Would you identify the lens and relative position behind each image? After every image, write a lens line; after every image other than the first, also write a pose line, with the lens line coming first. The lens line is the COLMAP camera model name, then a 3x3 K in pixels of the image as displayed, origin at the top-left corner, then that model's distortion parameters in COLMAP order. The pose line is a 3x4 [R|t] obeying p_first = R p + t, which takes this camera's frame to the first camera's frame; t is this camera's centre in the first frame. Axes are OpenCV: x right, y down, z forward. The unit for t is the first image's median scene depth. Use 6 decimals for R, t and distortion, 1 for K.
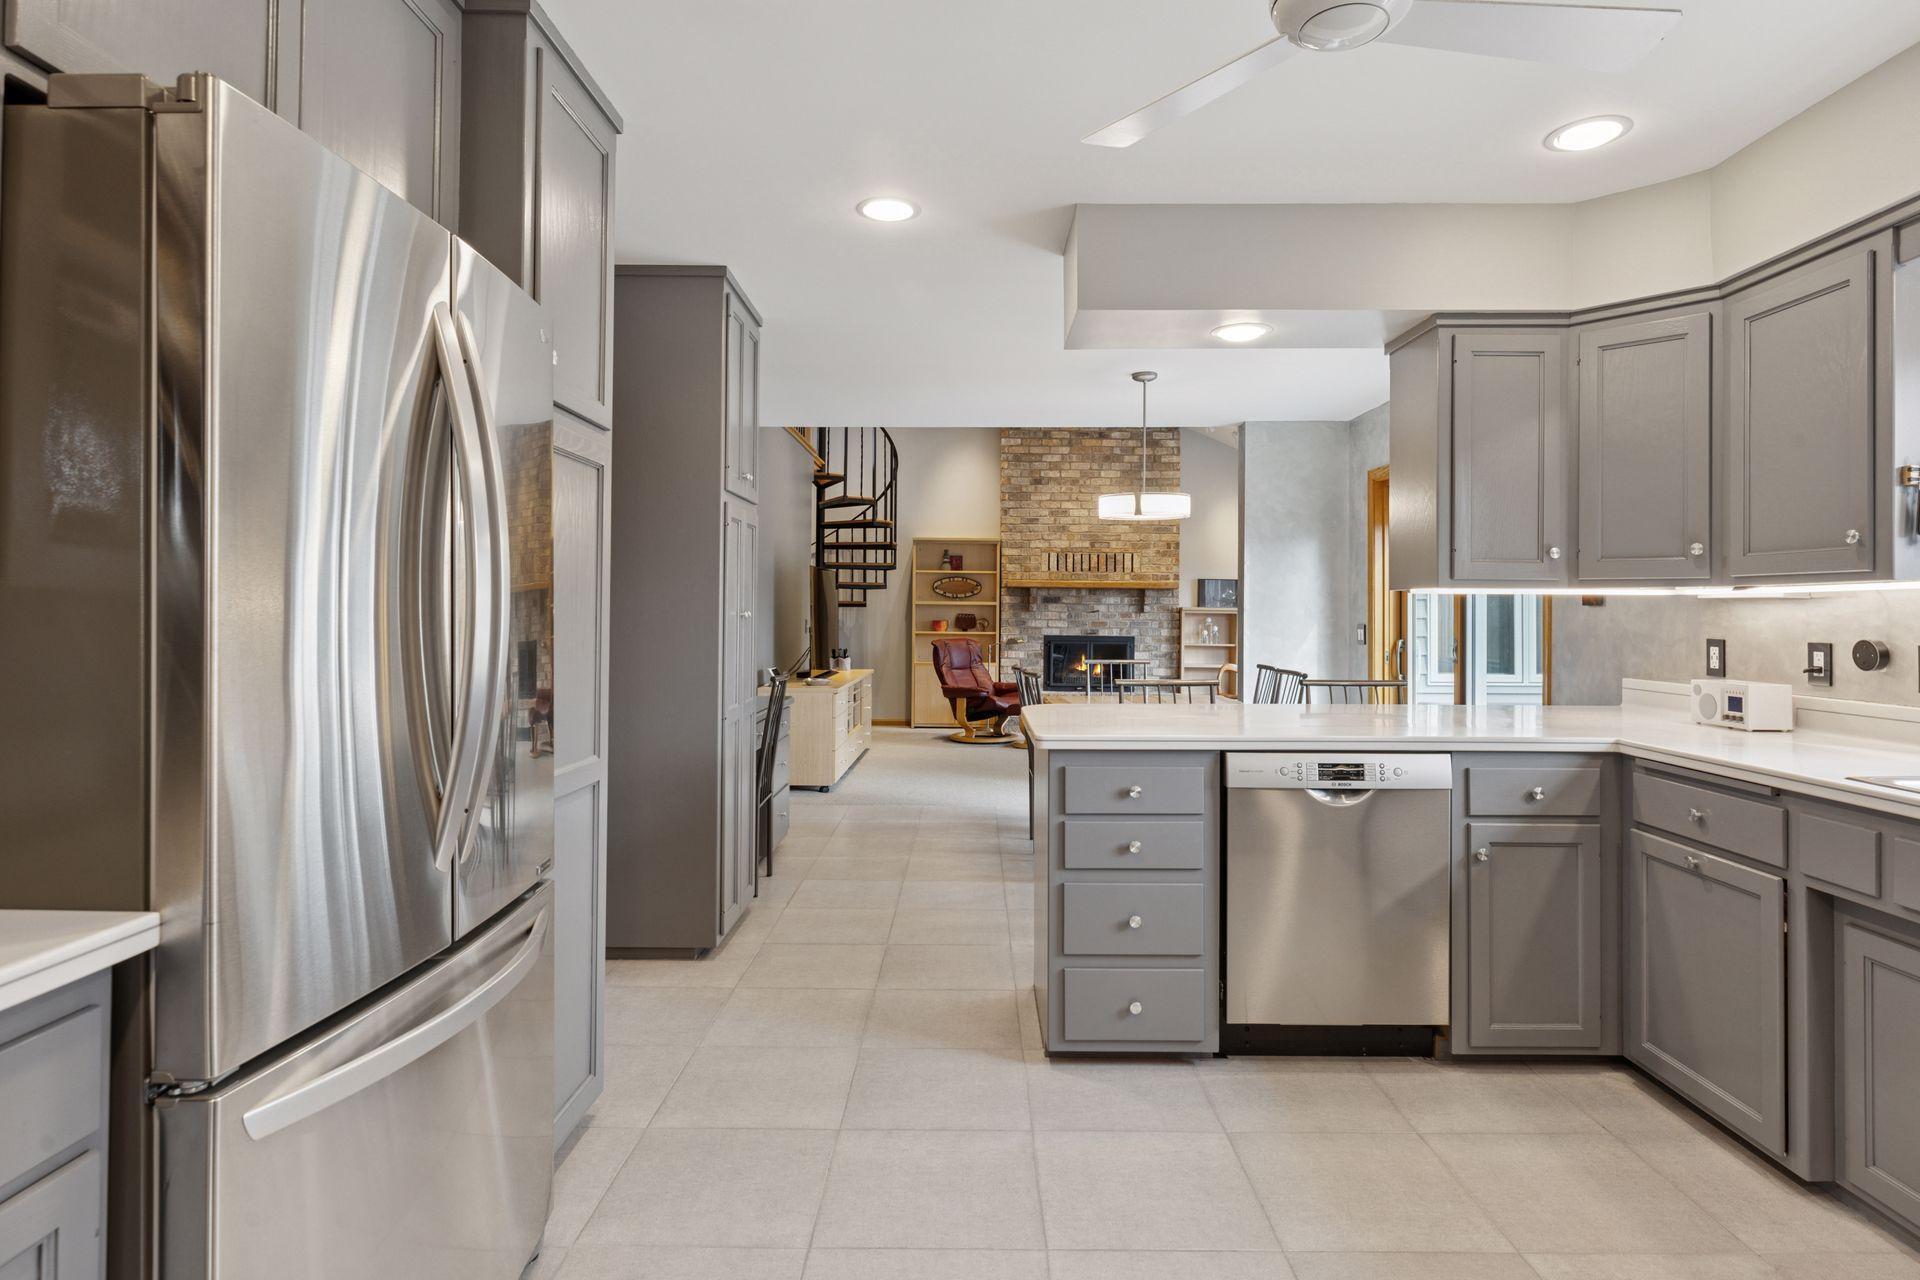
lens RADIAL K [[997.8, 0, 960.2], [0, 997.8, 623.4], [0, 0, 1]] dist [-0.012638, -0.001050]
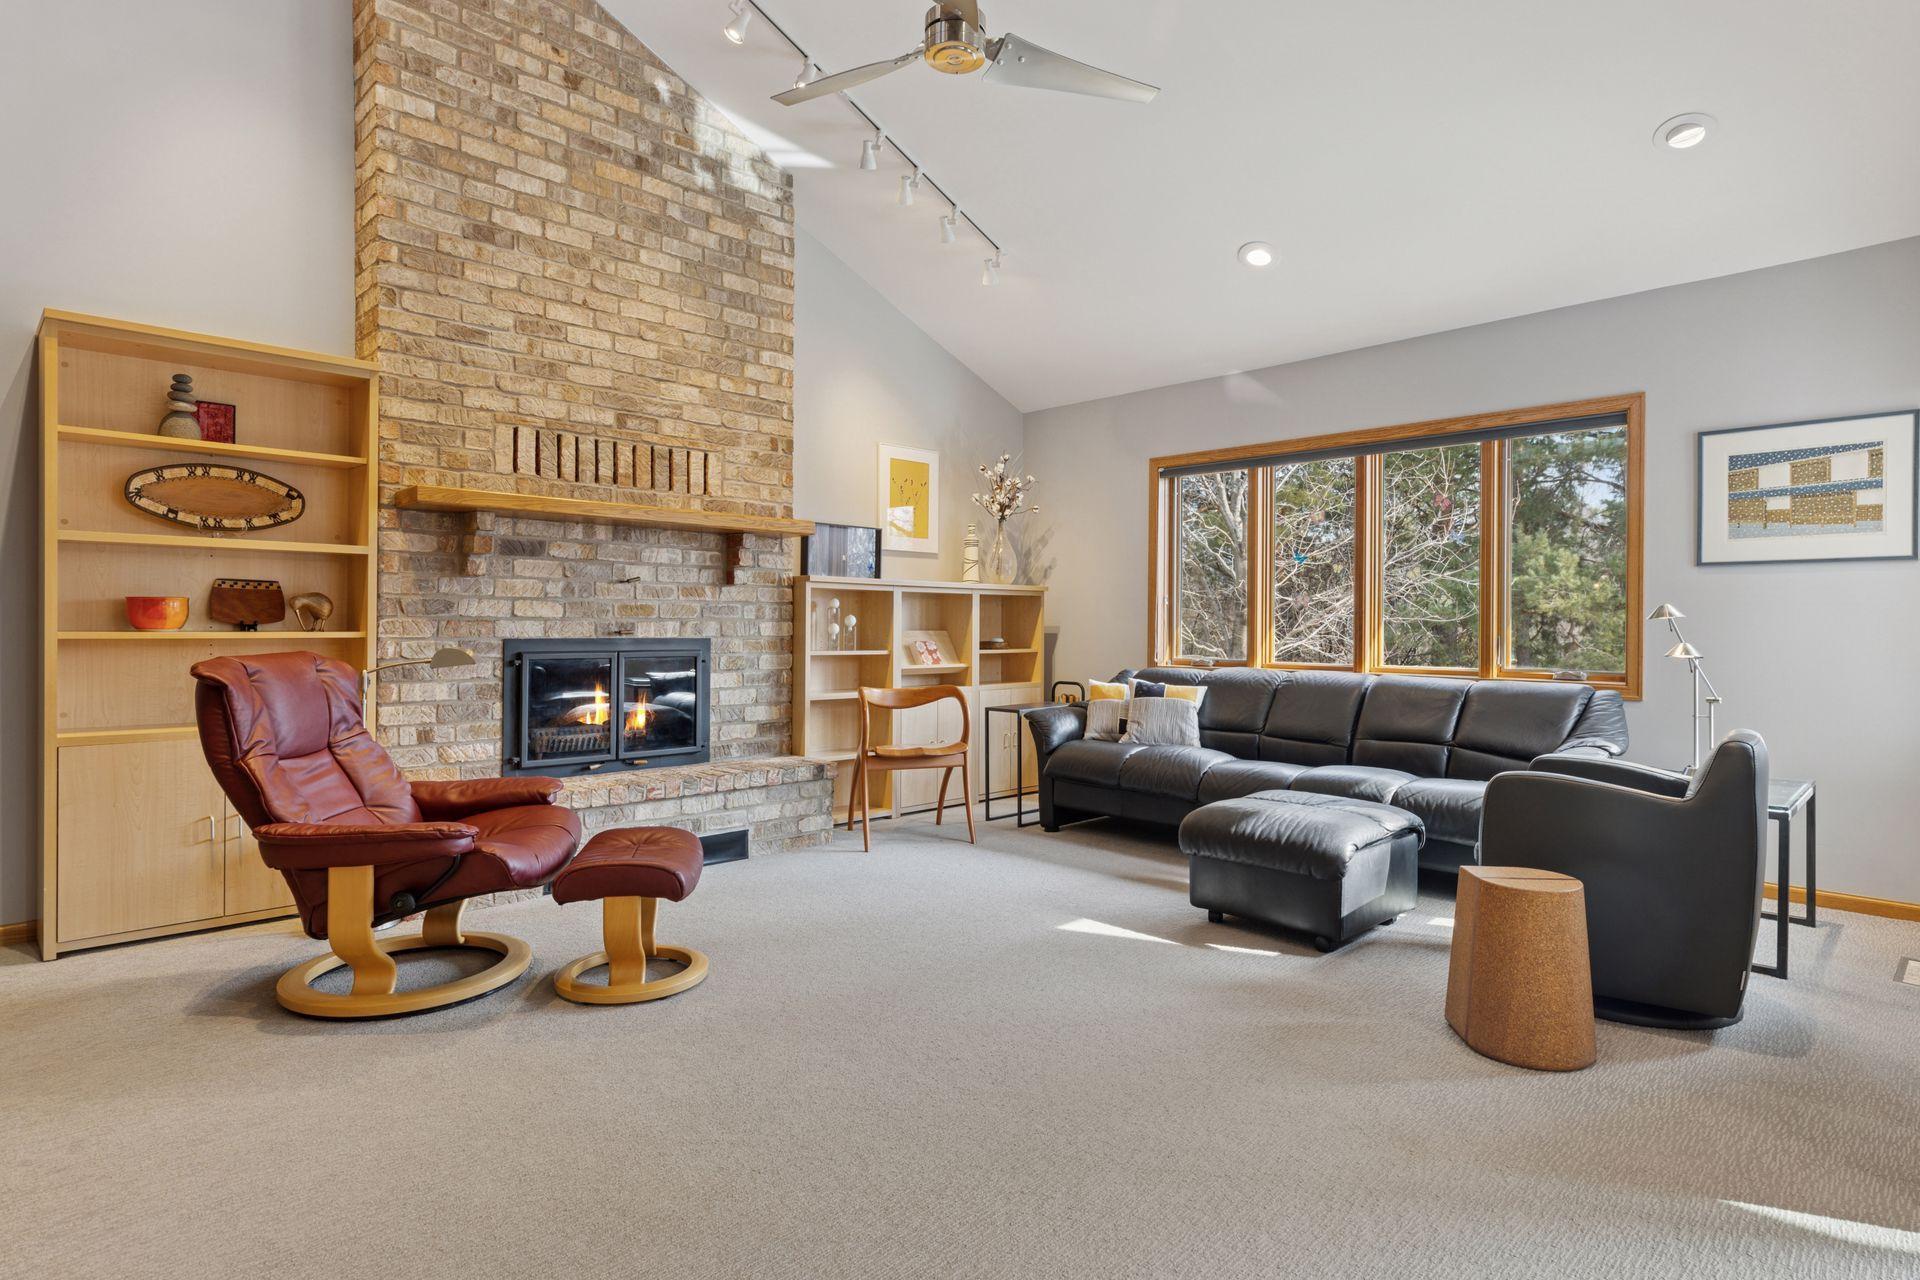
lens RADIAL K [[997.8, 0, 956.7], [0, 997.8, 638.8], [0, 0, 1]] dist [-0.012638, -0.001050]
pose [[0.702538, -0.014675, 0.711495, -0.066892], [0.005473, 0.999869, 0.015219, 0.007077], [-0.711625, -0.006798, 0.702526, 0.605684]]
